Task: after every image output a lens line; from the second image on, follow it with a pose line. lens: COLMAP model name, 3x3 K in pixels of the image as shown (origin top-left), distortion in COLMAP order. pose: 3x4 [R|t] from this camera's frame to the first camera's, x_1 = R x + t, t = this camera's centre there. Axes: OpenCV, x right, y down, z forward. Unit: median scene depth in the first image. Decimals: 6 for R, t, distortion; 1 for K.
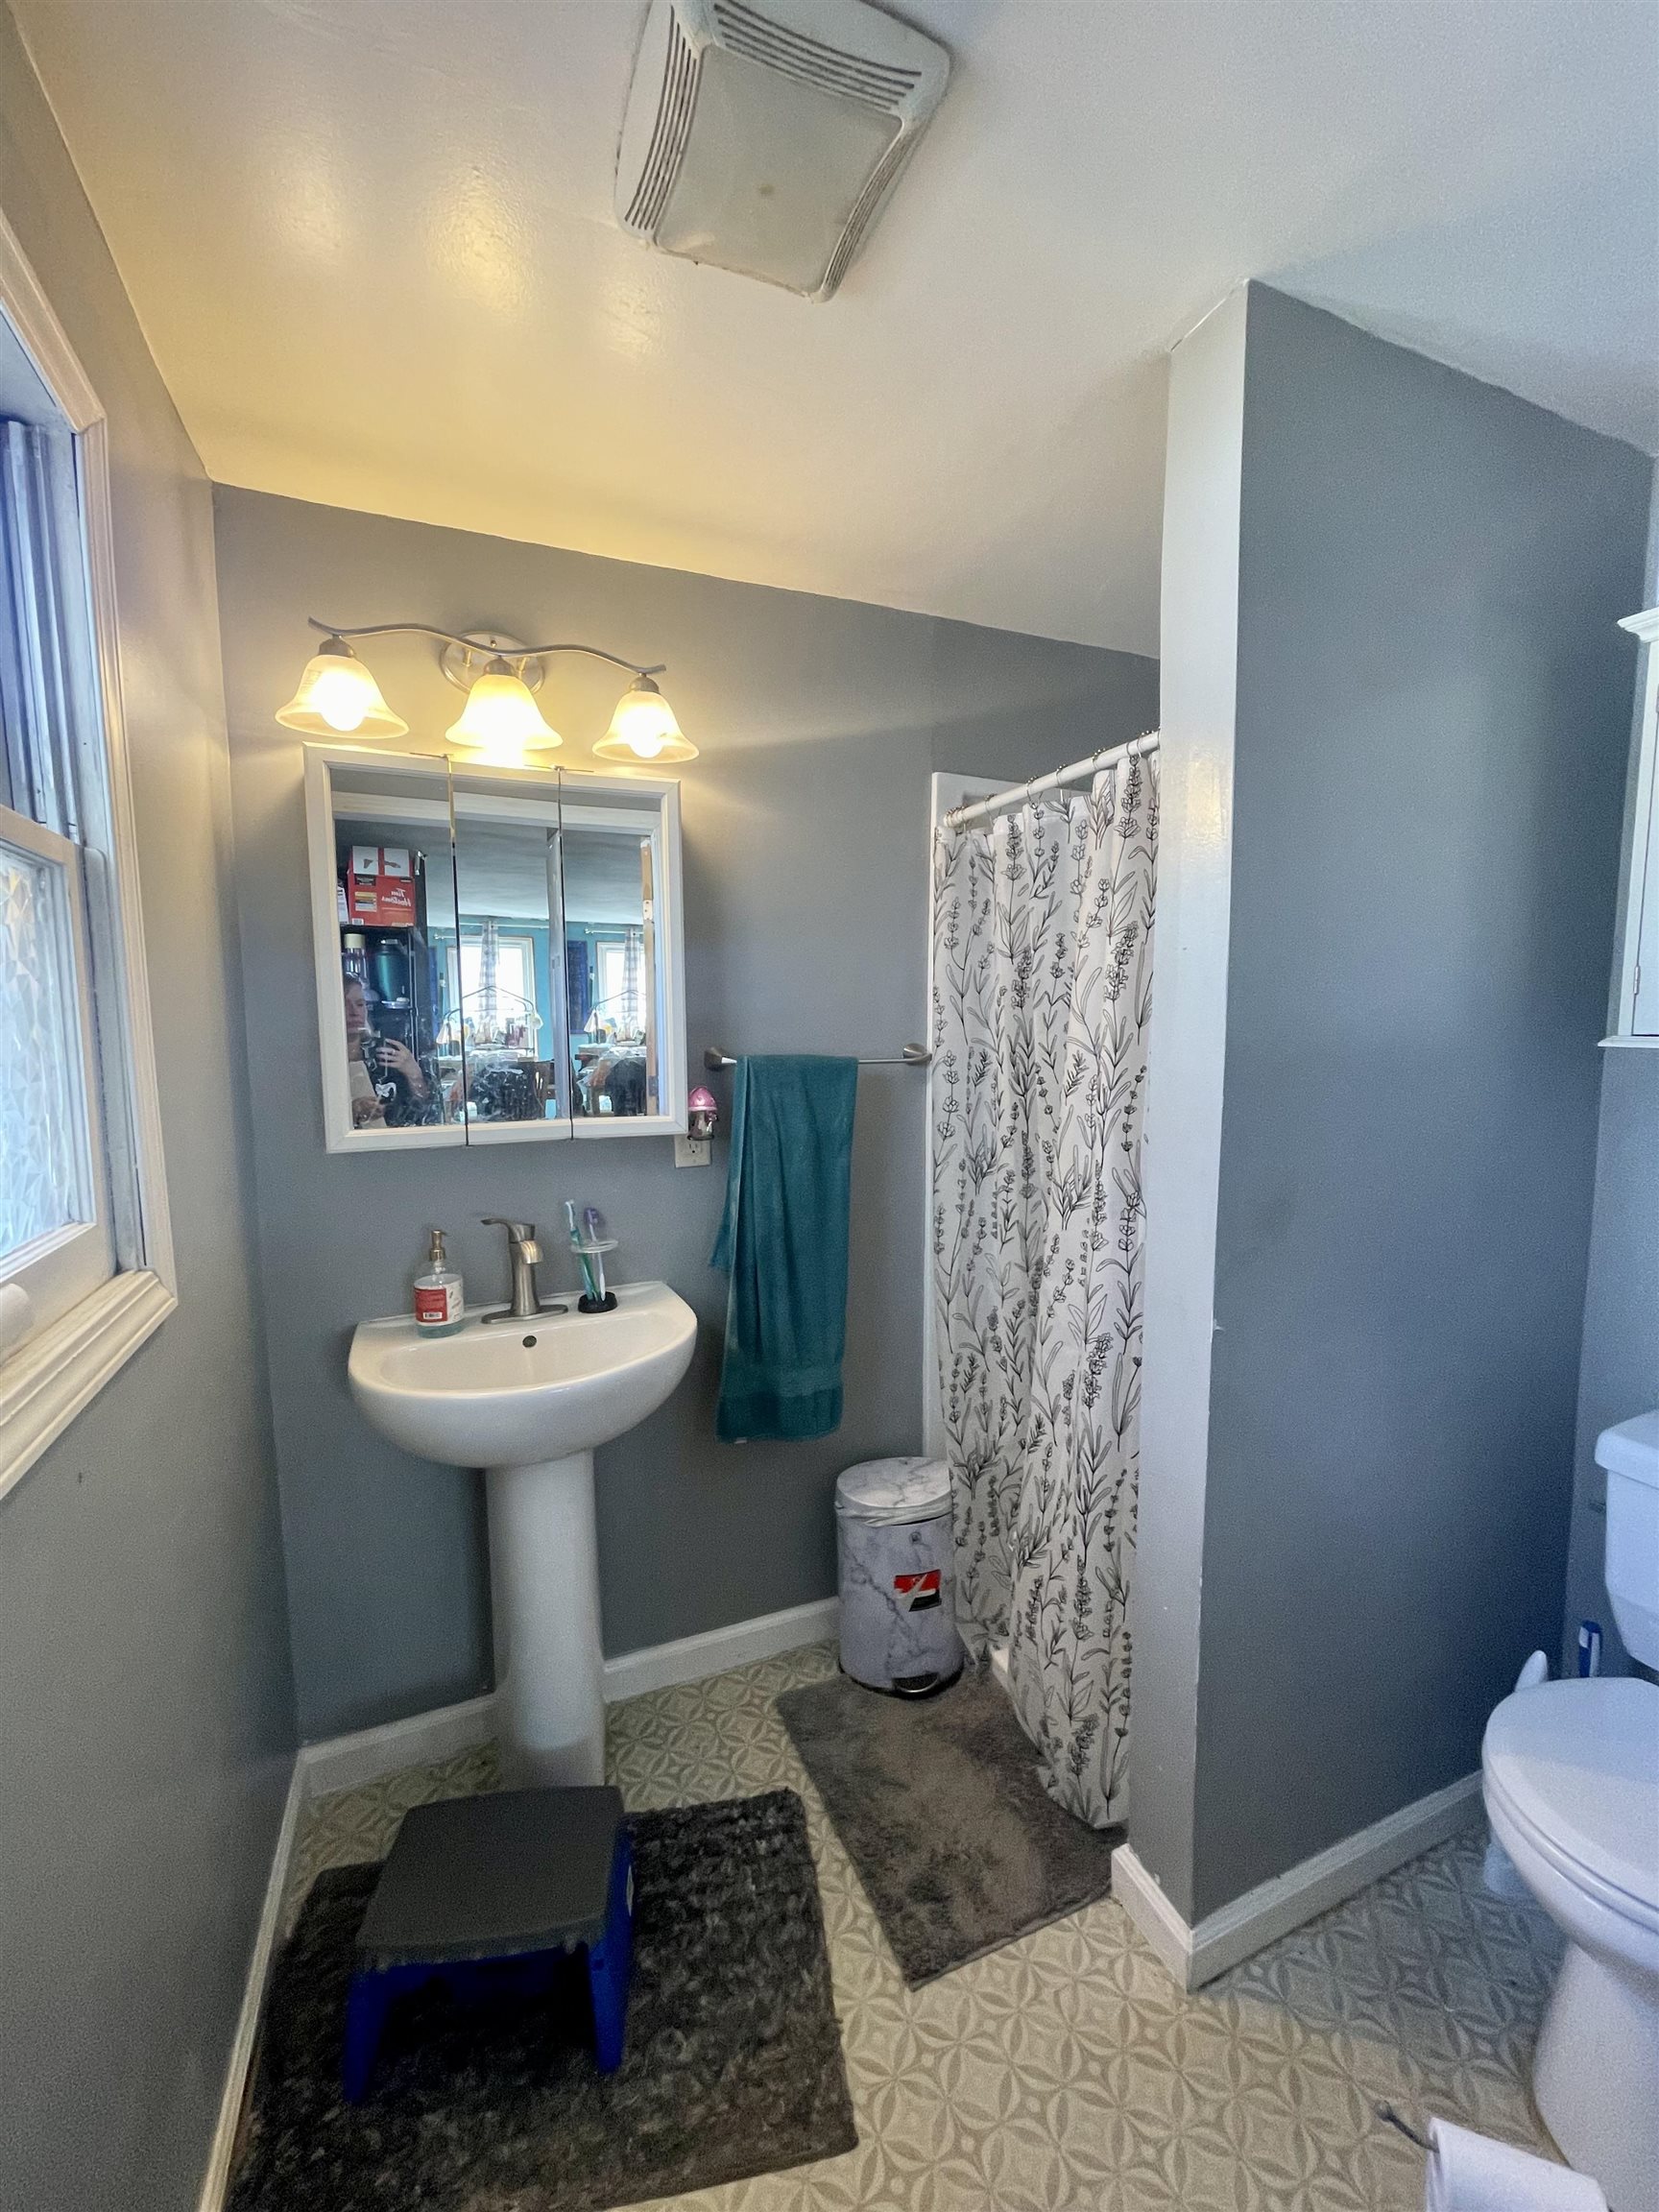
lens RADIAL K [[895.7, 0, 827.3], [0, 895.7, 1101.8], [0, 0, 1]] dist [-0.001948, -0.000303]
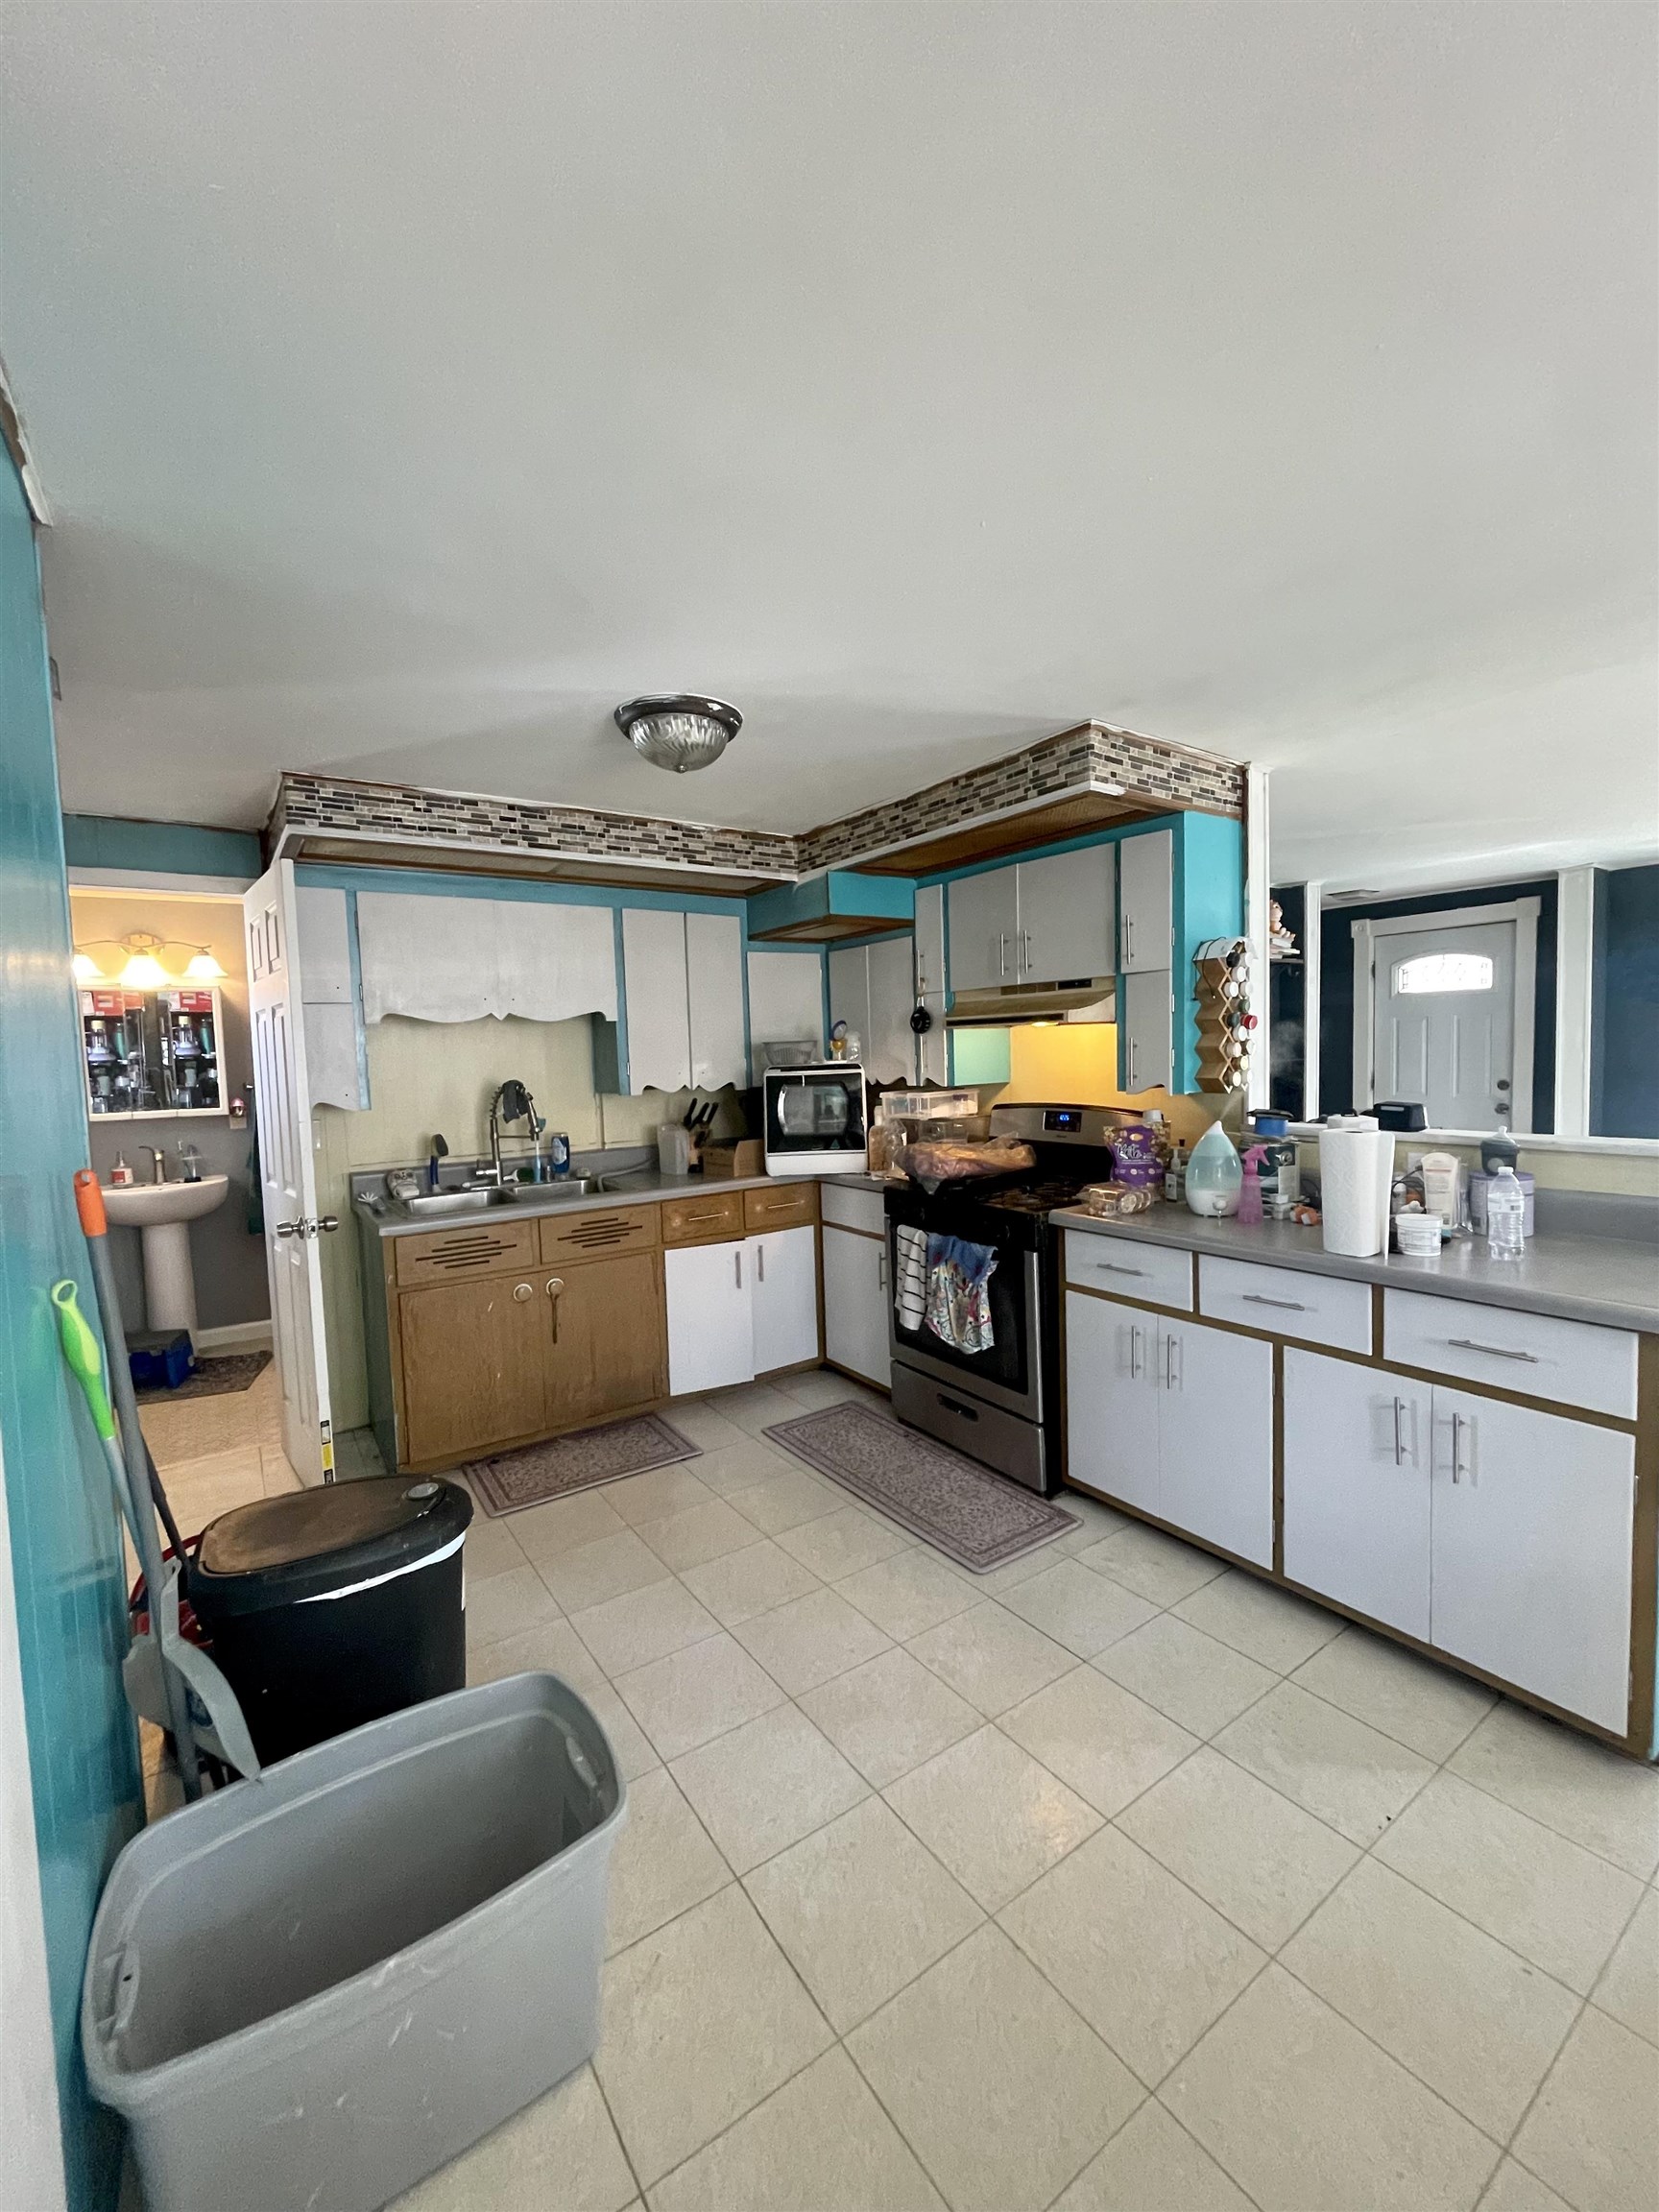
lens RADIAL K [[895.7, 0, 834.5], [0, 895.7, 1110.8], [0, 0, 1]] dist [-0.001948, -0.000303]
pose [[0.981191, -0.035817, 0.189690, 1.117539], [0.043554, 0.998374, -0.036776, 0.203239], [-0.188064, 0.044346, 0.981155, -1.972068]]
